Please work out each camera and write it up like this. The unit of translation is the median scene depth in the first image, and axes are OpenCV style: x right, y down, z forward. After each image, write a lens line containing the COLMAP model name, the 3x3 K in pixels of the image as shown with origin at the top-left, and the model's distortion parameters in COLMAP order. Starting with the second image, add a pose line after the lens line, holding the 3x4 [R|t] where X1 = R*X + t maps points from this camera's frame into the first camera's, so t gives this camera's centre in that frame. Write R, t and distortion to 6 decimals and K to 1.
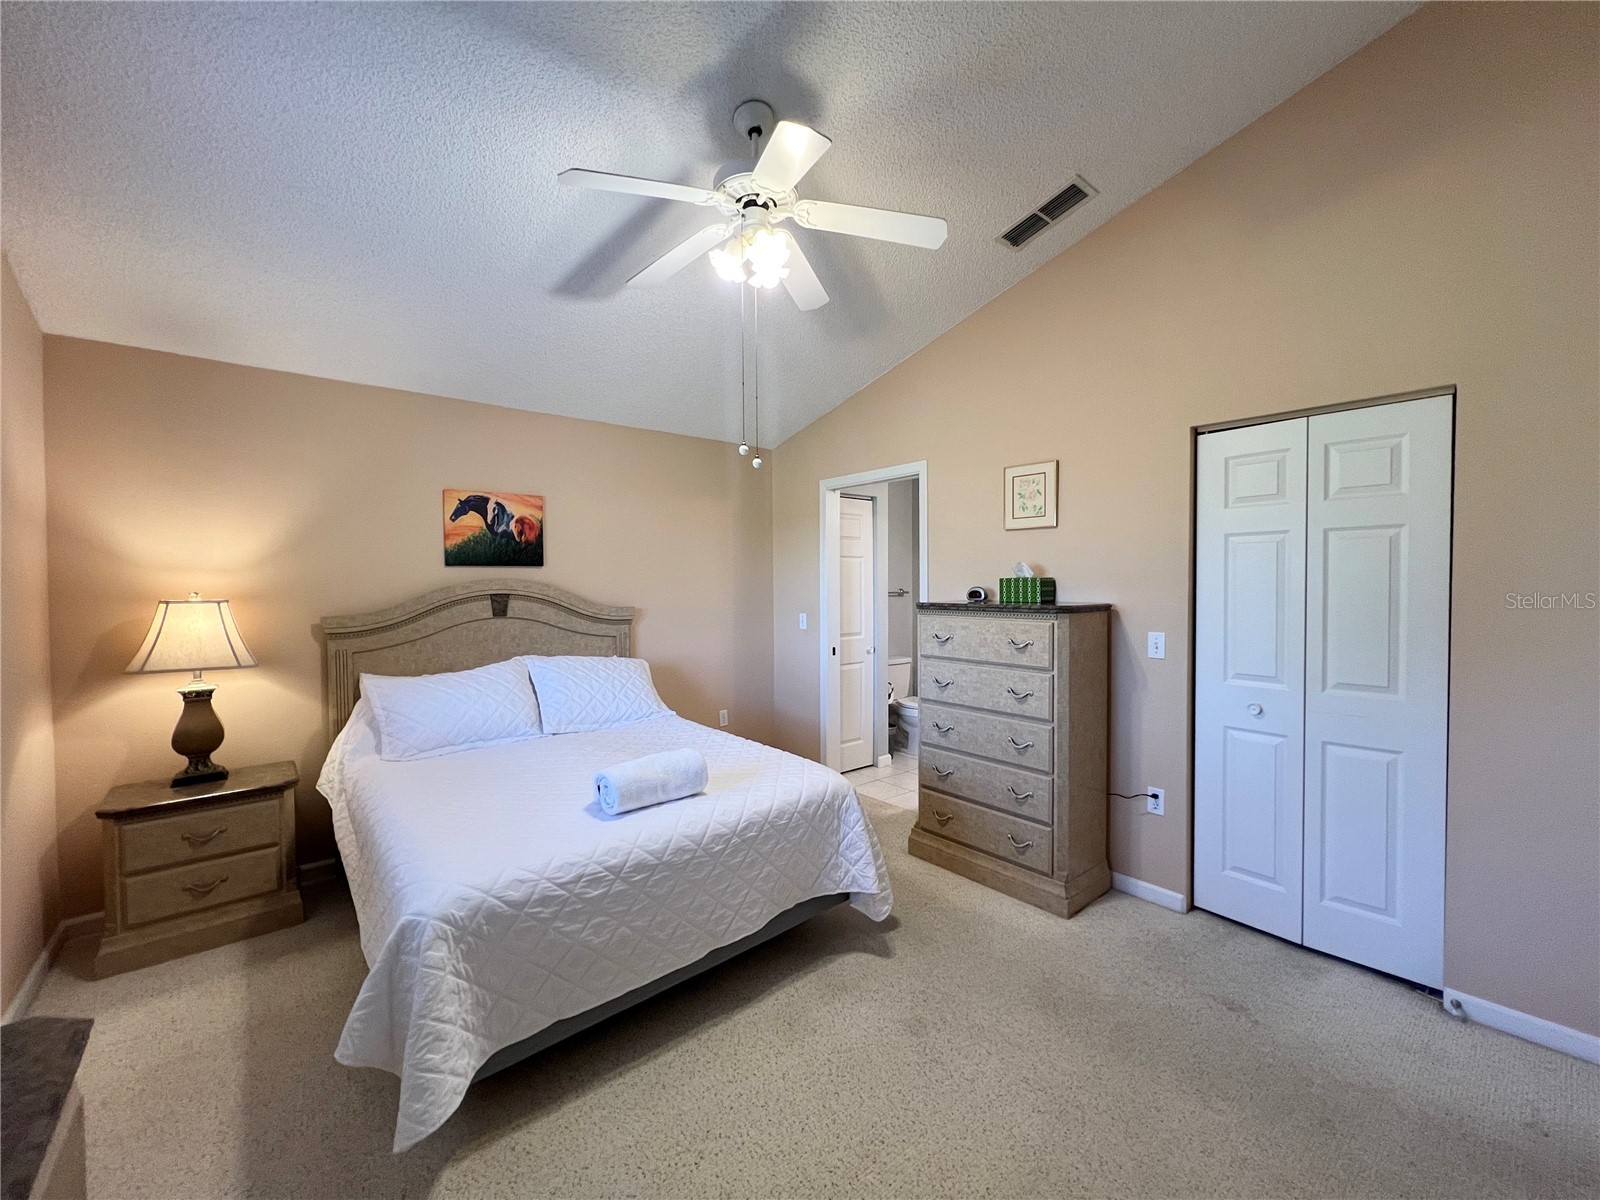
lens RADIAL K [[634.6, 0, 801.9], [0, 634.6, 594.2], [0, 0, 1]] dist [0.003350, 0.000299]
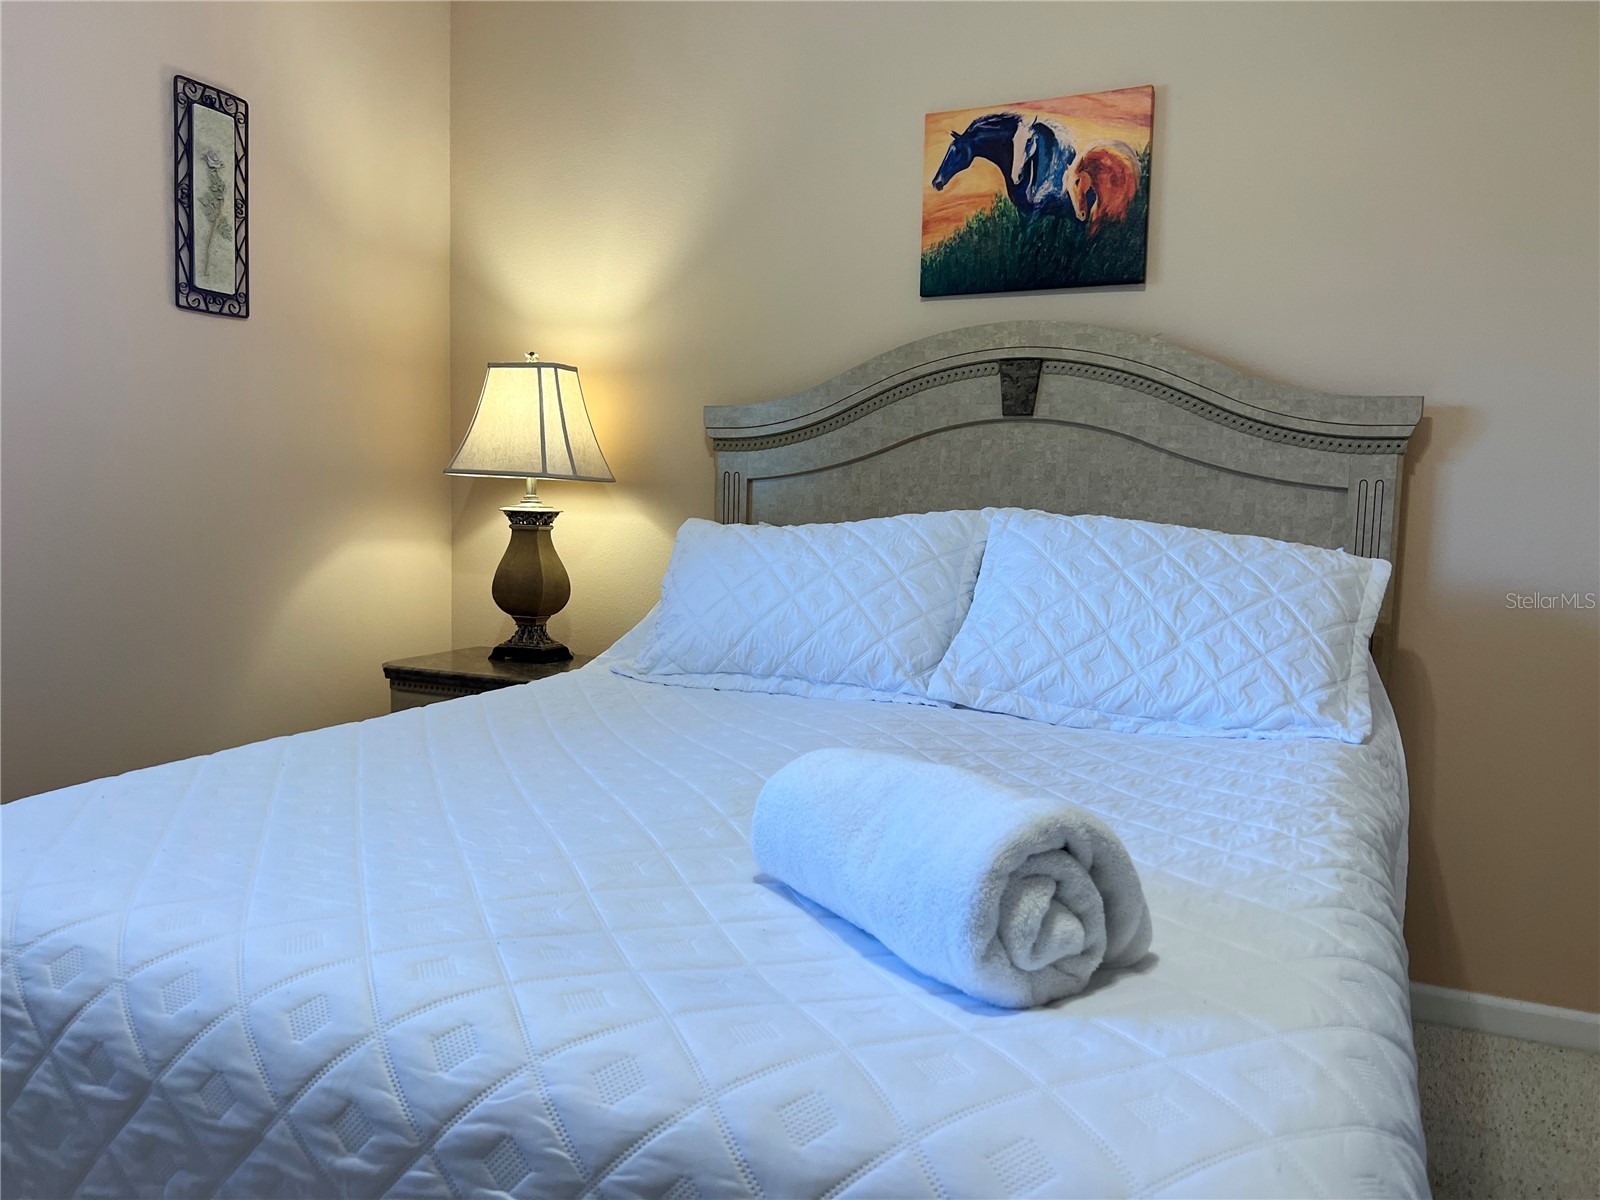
lens RADIAL K [[1207.3, 0, 797.7], [0, 1207.3, 610.0], [0, 0, 1]] dist [0.038167, -0.009042]
pose [[0.417900, 0.103334, -0.902597, 0.173376], [-0.044952, 0.994645, 0.093060, 0.093232], [0.907380, 0.001684, 0.420307, 0.557346]]
